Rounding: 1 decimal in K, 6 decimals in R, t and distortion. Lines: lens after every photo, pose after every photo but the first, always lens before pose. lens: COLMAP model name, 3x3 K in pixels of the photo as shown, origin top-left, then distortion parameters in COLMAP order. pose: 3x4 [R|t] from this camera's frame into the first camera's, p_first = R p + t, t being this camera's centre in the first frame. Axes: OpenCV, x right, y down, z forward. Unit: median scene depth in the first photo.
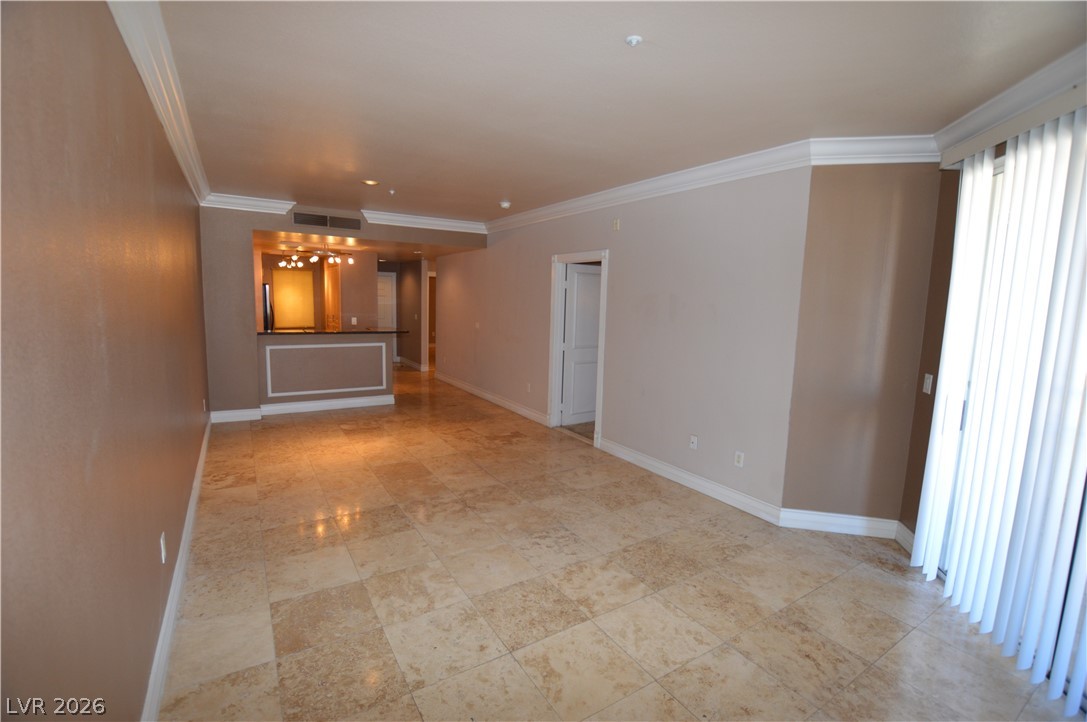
lens RADIAL K [[484.0, 0, 544.3], [0, 484.0, 358.7], [0, 0, 1]] dist [-0.032687, 0.004445]
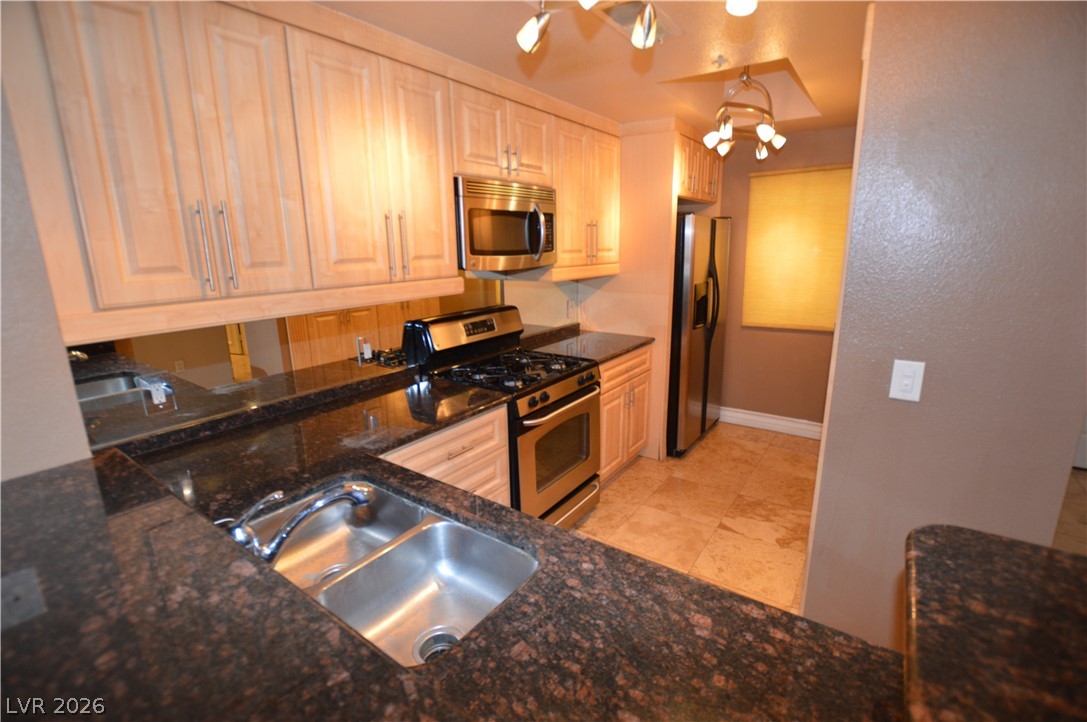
lens RADIAL K [[484.0, 0, 544.3], [0, 484.0, 358.7], [0, 0, 1]] dist [-0.032687, 0.004445]
pose [[0.371193, 0.177001, -0.911530, -0.453639], [-0.086130, 0.983995, 0.155998, -0.158318], [0.924552, 0.020605, 0.380497, 1.276063]]
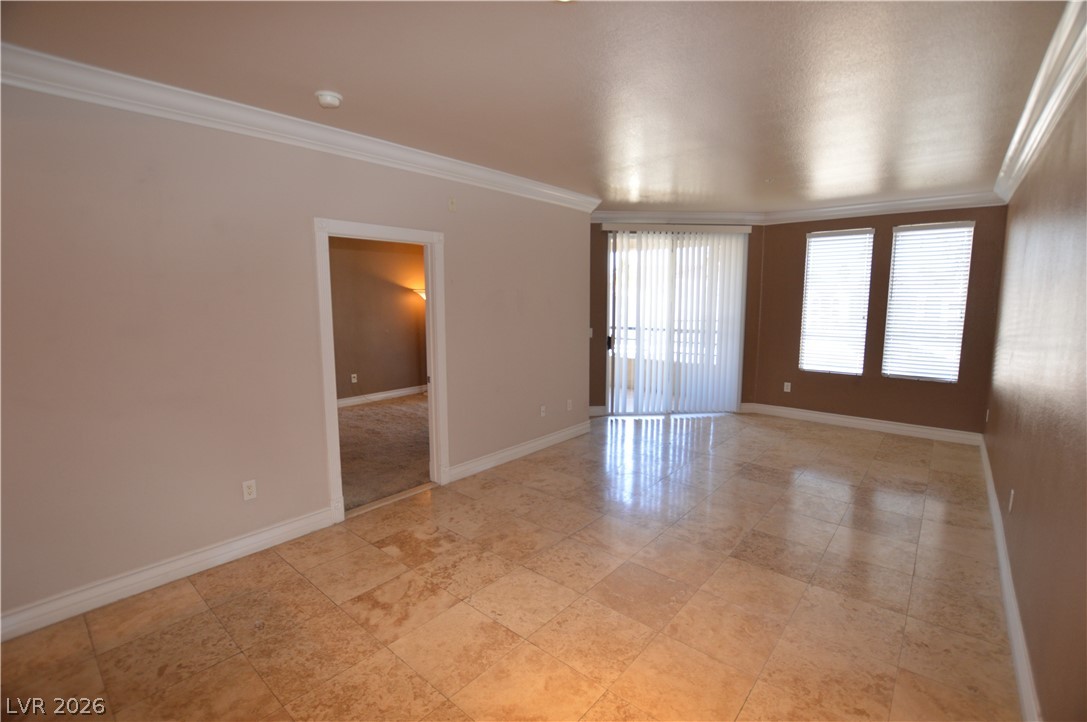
lens RADIAL K [[484.0, 0, 544.3], [0, 484.0, 358.7], [0, 0, 1]] dist [-0.032687, 0.004445]
pose [[-0.292063, -0.148733, 0.944763, -0.647912], [0.110118, 0.976035, 0.187697, -0.144989], [-0.950039, 0.158855, -0.268685, 1.017078]]
